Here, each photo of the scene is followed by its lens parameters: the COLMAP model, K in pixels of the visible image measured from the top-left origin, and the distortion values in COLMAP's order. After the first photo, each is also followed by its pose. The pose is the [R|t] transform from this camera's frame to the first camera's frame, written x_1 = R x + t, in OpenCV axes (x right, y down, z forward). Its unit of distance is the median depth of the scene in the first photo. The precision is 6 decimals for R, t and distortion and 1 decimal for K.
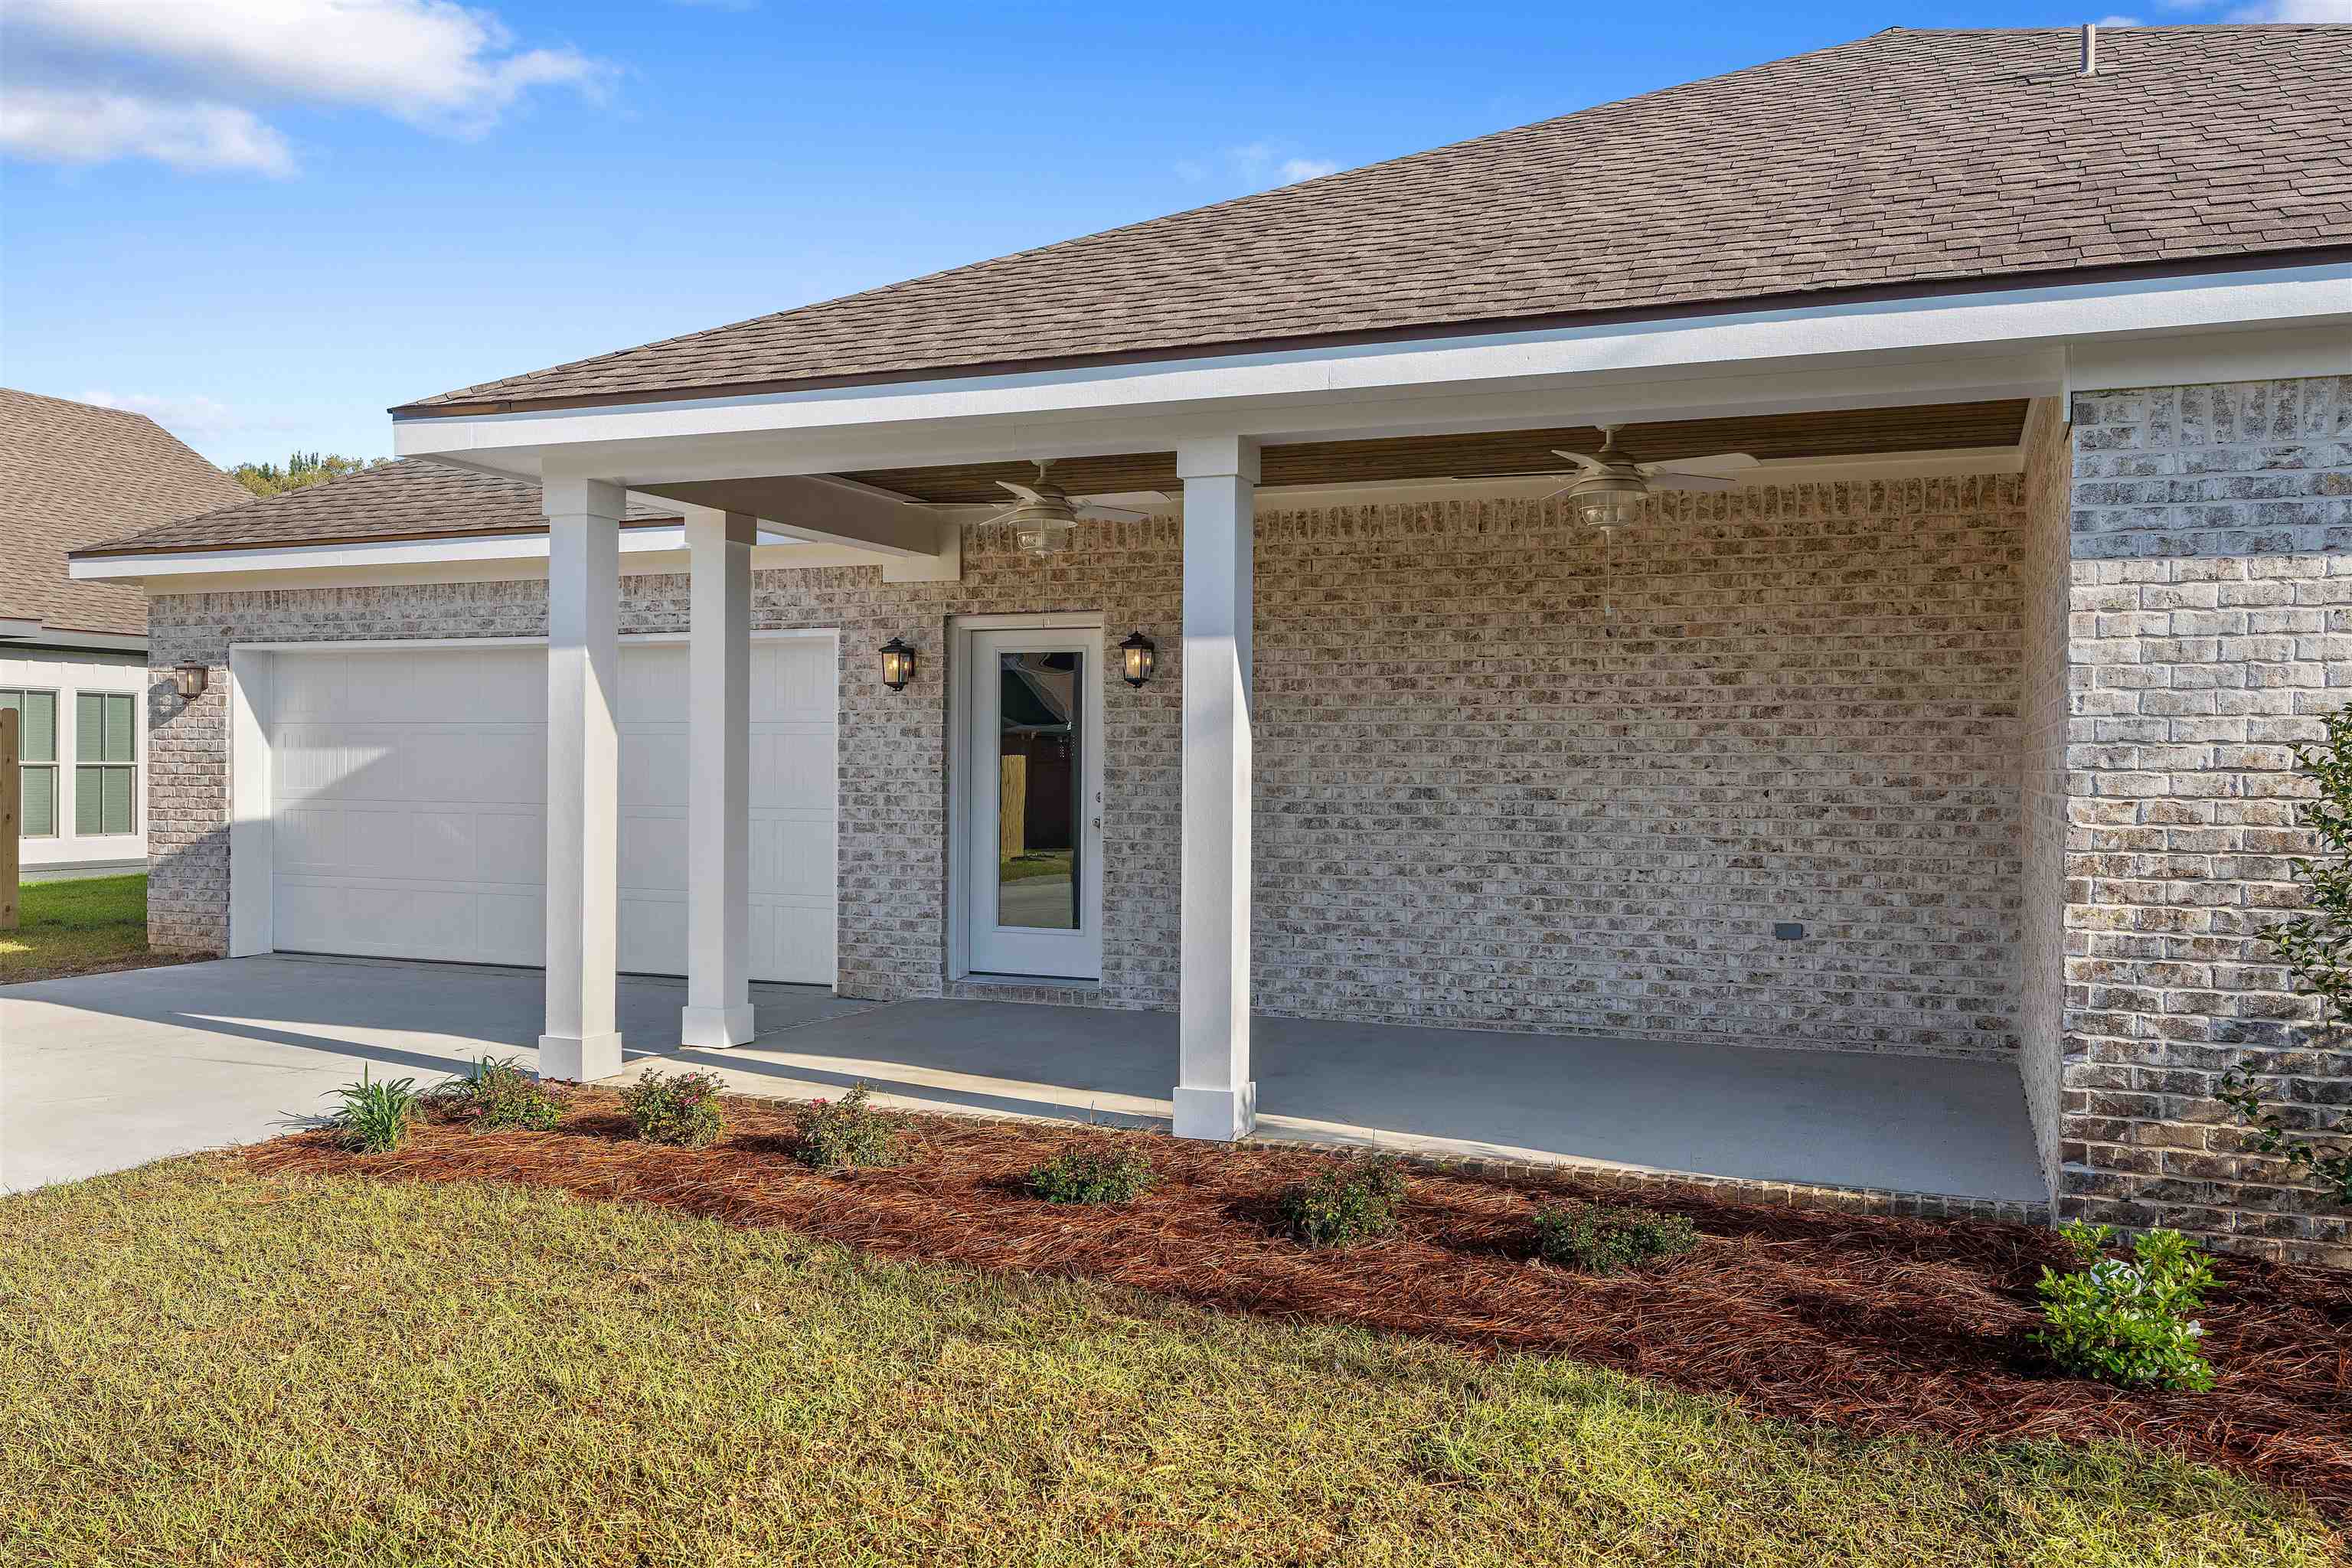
lens RADIAL K [[1846.6, 0, 1176.0], [0, 1846.6, 784.0], [0, 0, 1]] dist [0.001300, -0.007599]
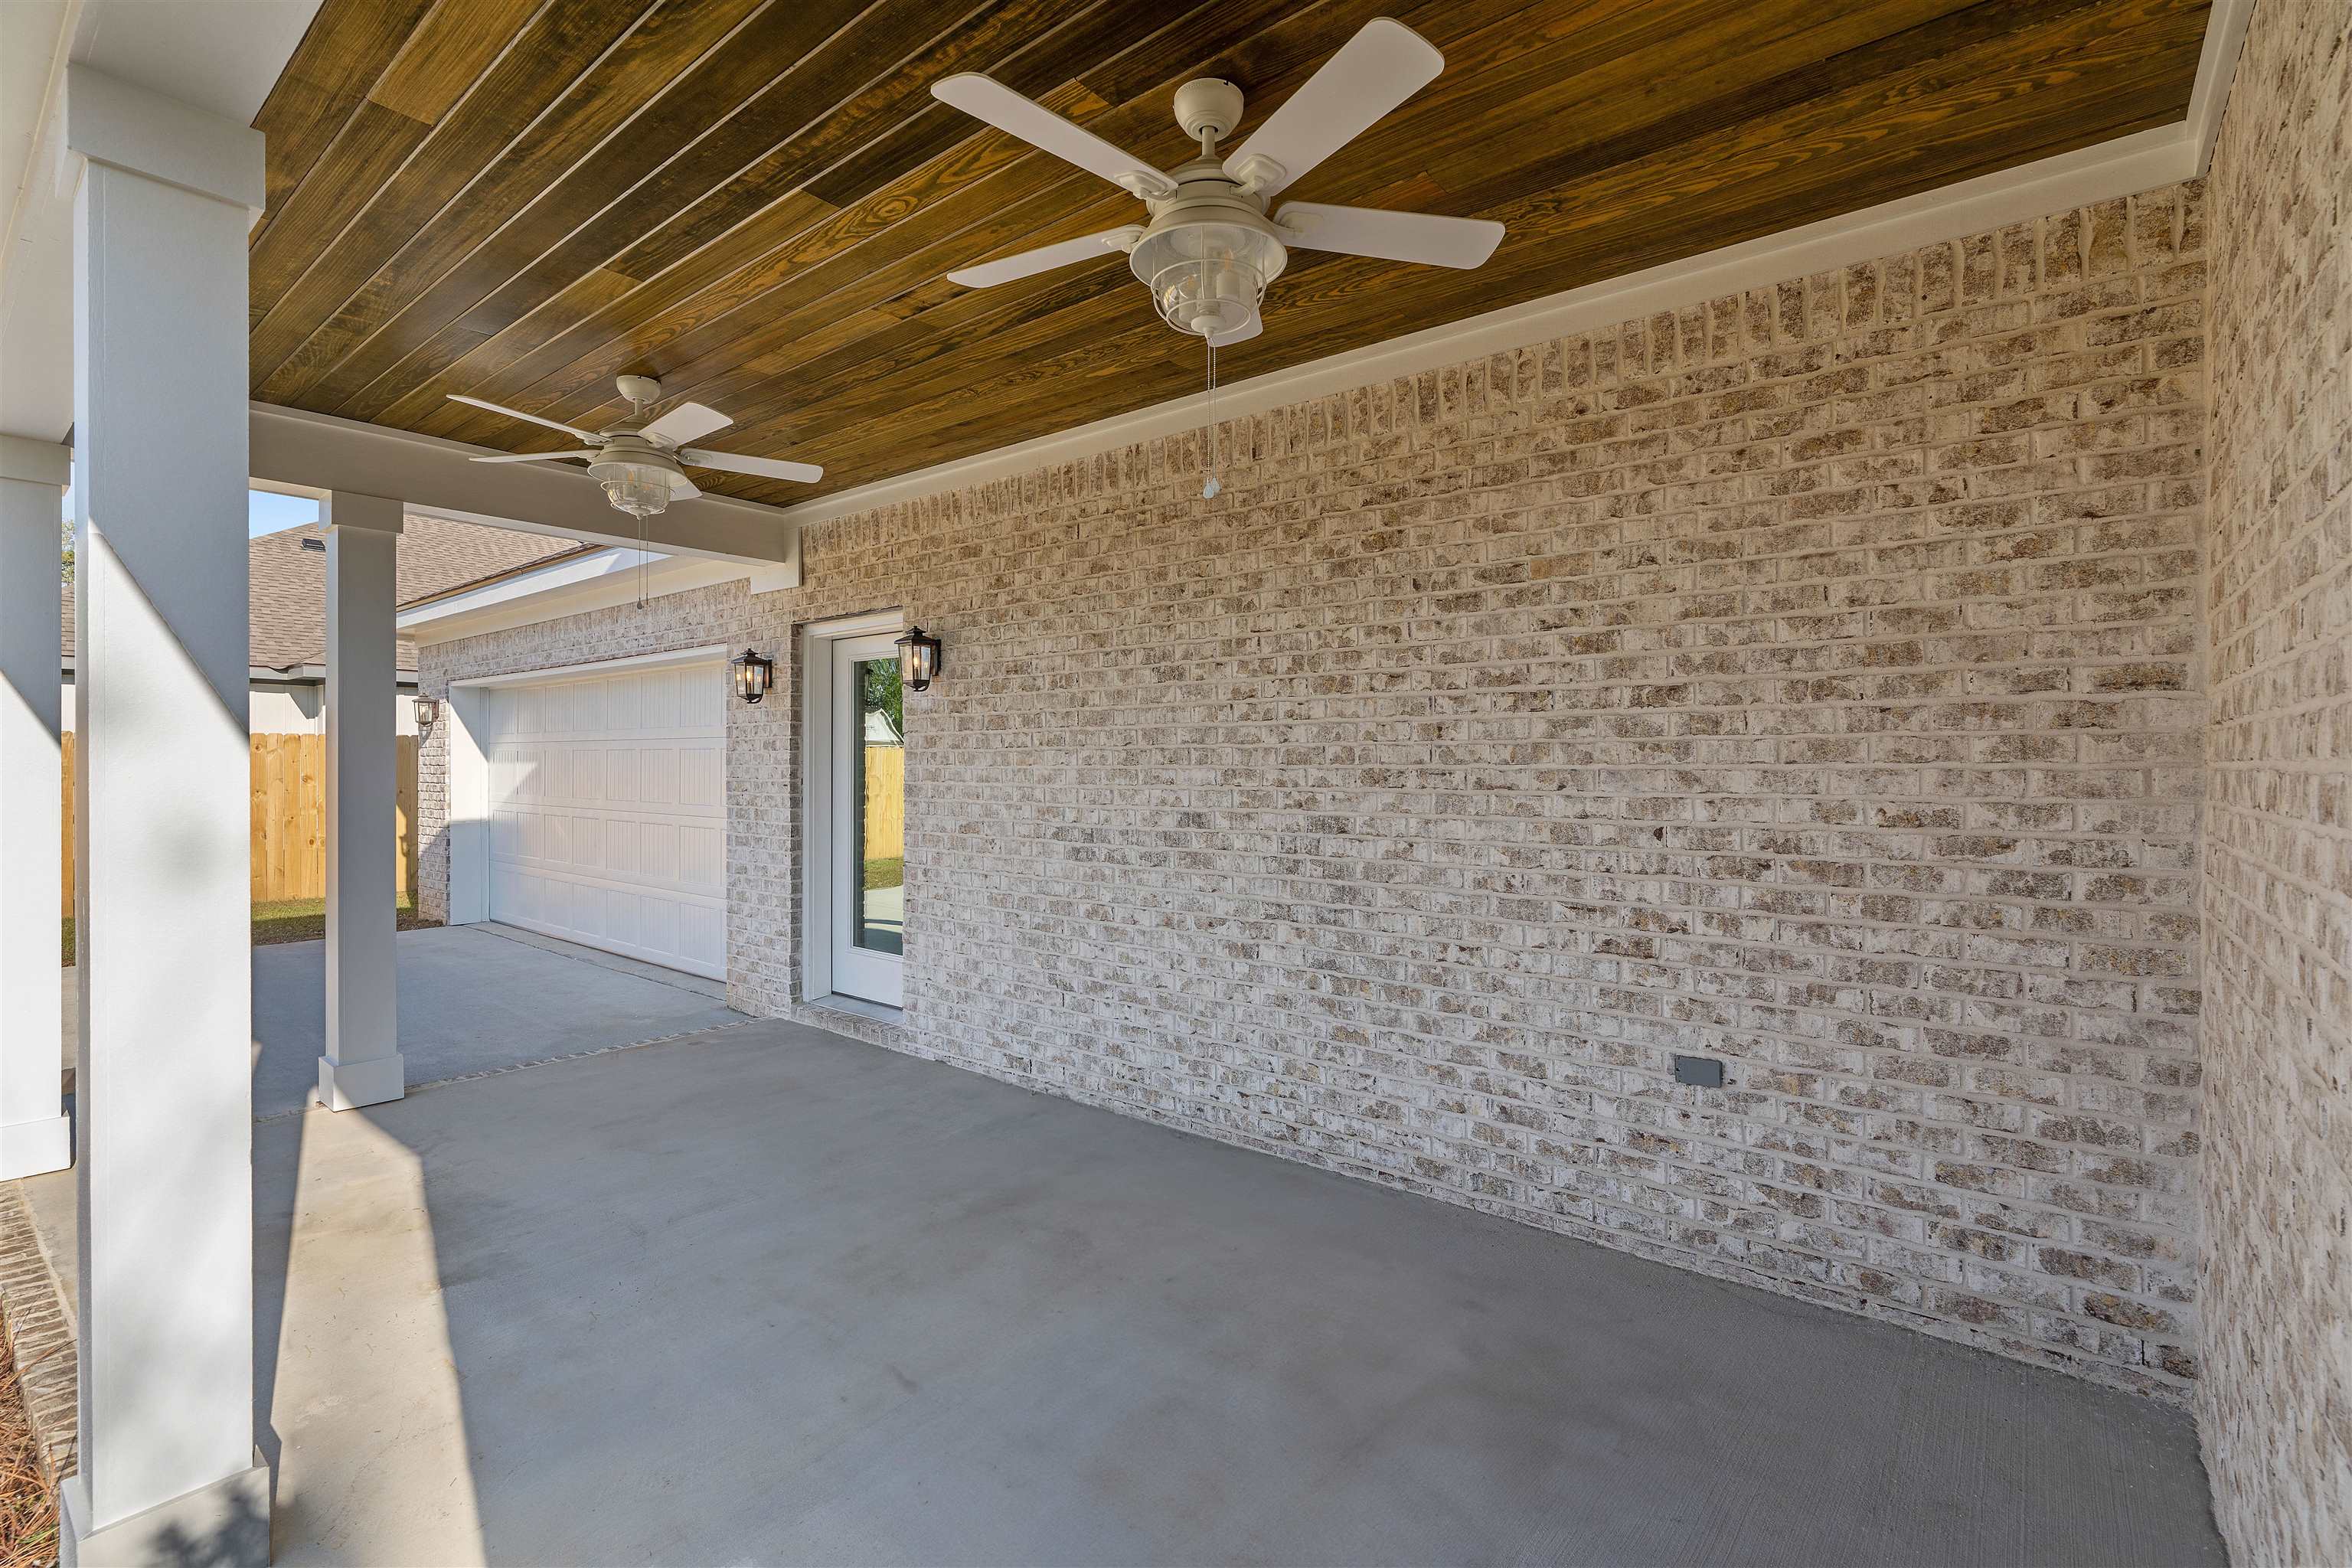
lens RADIAL K [[1063.2, 0, 1174.4], [0, 1063.2, 771.0], [0, 0, 1]] dist [-0.005848, 0.001700]
pose [[0.956946, -0.001531, -0.290262, 0.265875], [-0.000988, 0.999963, -0.008532, -0.011556], [0.290265, 0.008452, 0.956909, 0.618873]]
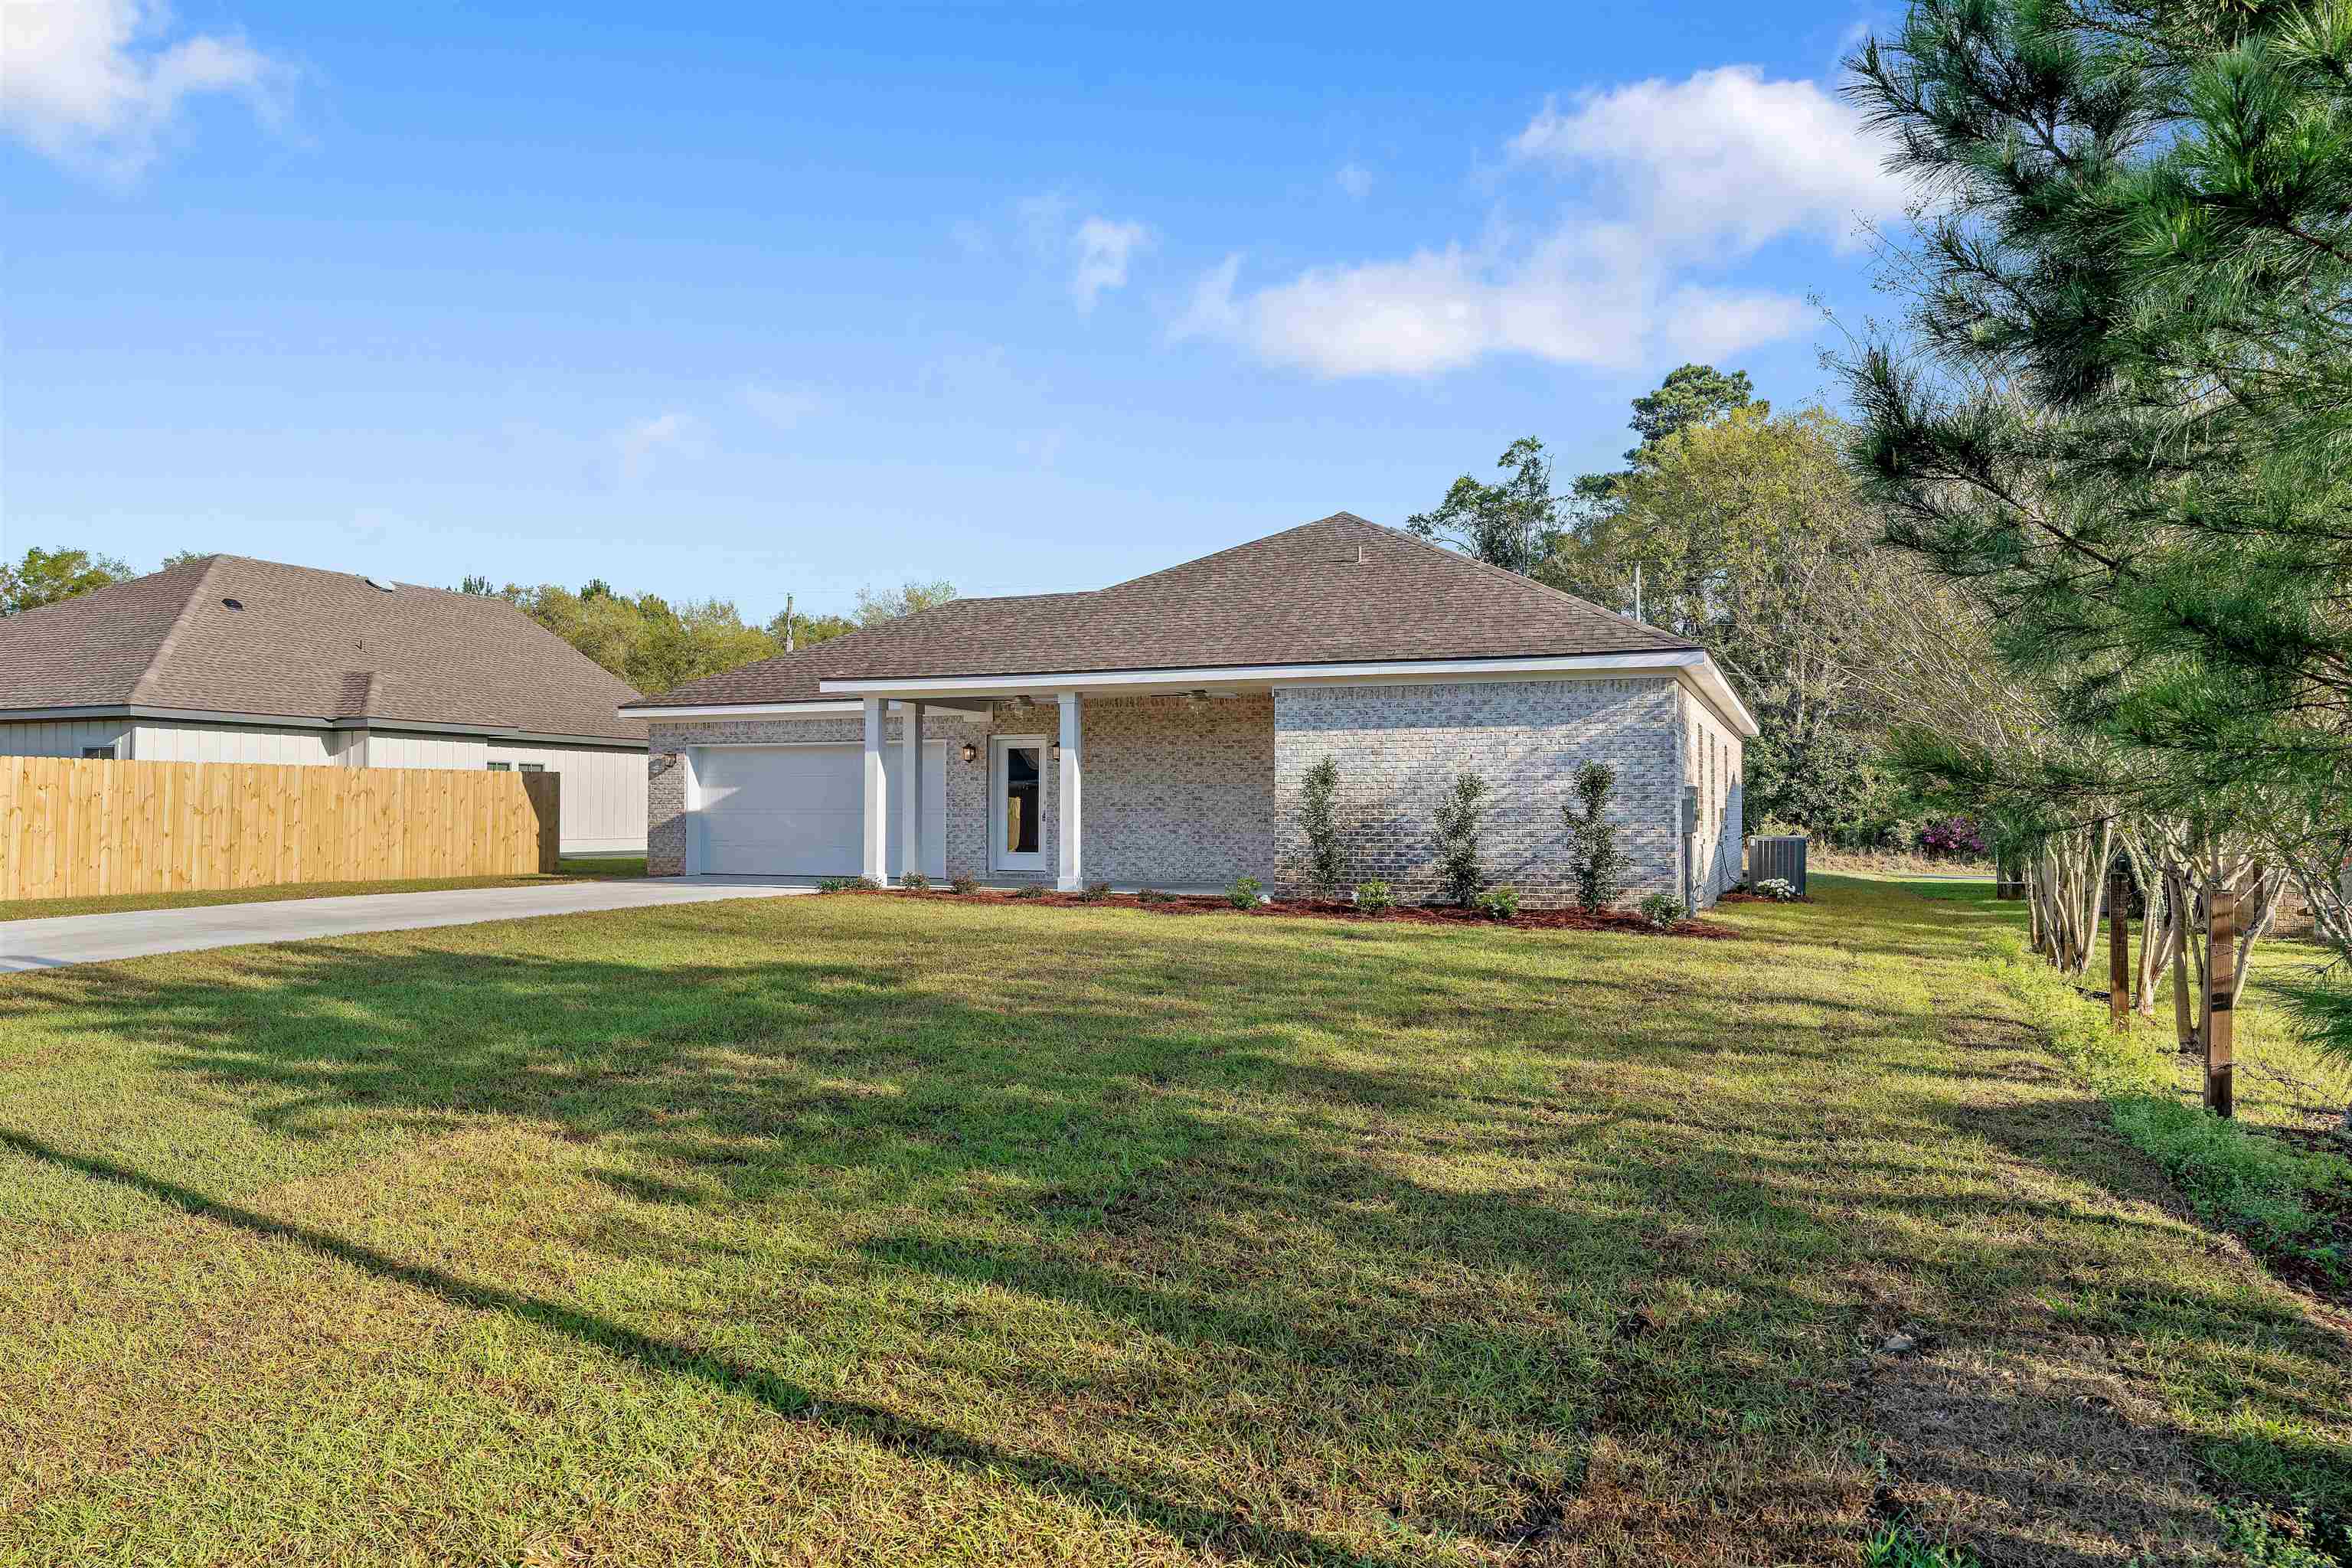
lens RADIAL K [[1632.5, 0, 1176.0], [0, 1632.5, 784.0], [0, 0, 1]] dist [-0.009797, -0.001312]
pose [[0.999964, -0.005223, 0.006632, 0.152459], [0.005433, 0.999468, -0.032165, 0.066425], [-0.006461, 0.032200, 0.999461, -1.573969]]
